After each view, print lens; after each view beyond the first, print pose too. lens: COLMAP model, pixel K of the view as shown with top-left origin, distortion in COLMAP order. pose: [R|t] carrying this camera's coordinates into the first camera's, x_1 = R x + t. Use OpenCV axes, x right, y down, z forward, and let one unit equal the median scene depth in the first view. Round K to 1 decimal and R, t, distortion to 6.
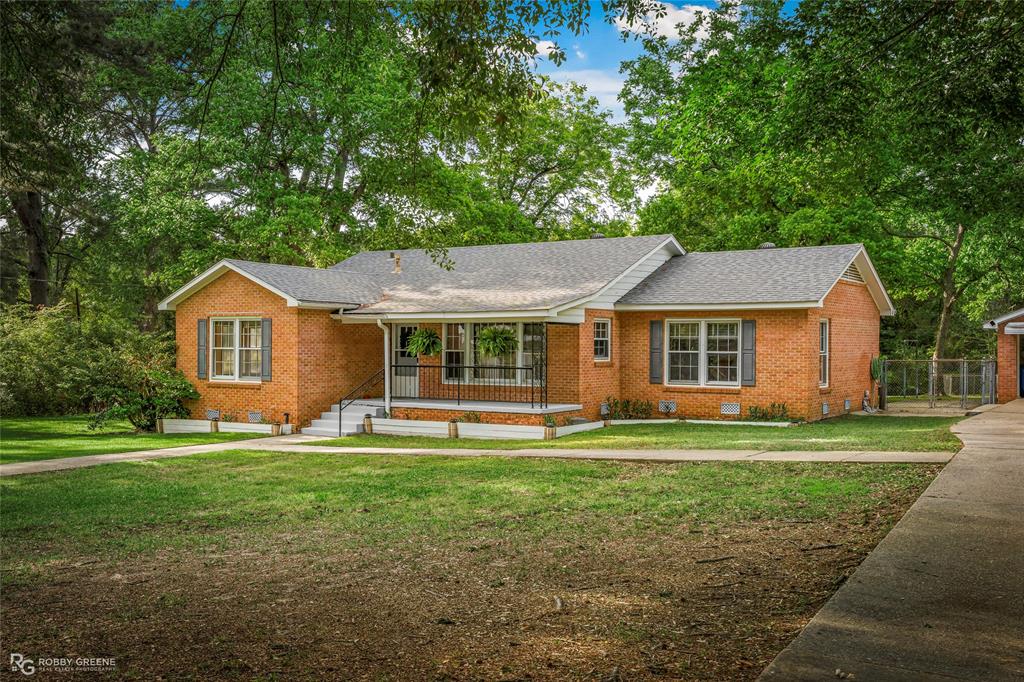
lens RADIAL K [[1012.1, 0, 511.7], [0, 1012.1, 340.1], [0, 0, 1]] dist [-0.001116, 0.000000]
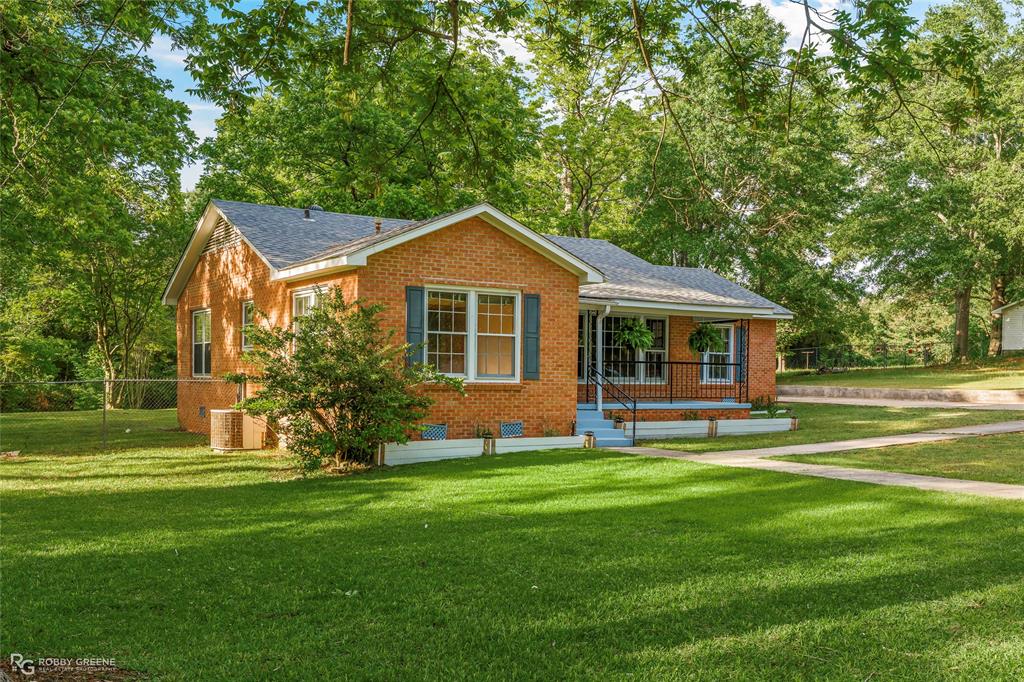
lens RADIAL K [[1012.1, 0, 512.7], [0, 1012.1, 350.0], [0, 0, 1]] dist [-0.001116, 0.000000]
pose [[0.425819, 0.023640, 0.904500, -0.932852], [-0.017133, 0.999690, -0.018062, 0.033251], [-0.904646, -0.007806, 0.426092, 0.714652]]
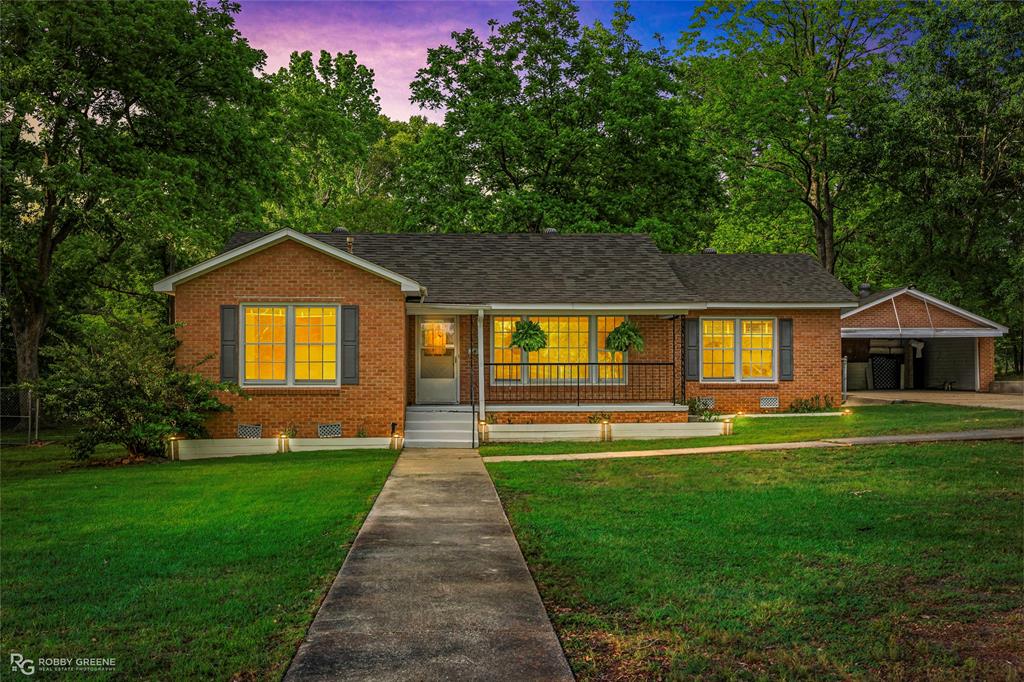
lens RADIAL K [[1012.1, 0, 512.0], [0, 1012.1, 338.0], [0, 0, 1]] dist [-0.001116, 0.000000]
pose [[0.821797, 0.009180, 0.569707, -0.604149], [0.002147, 0.999813, -0.019207, 0.019986], [-0.569777, 0.017007, 0.821624, 0.279561]]
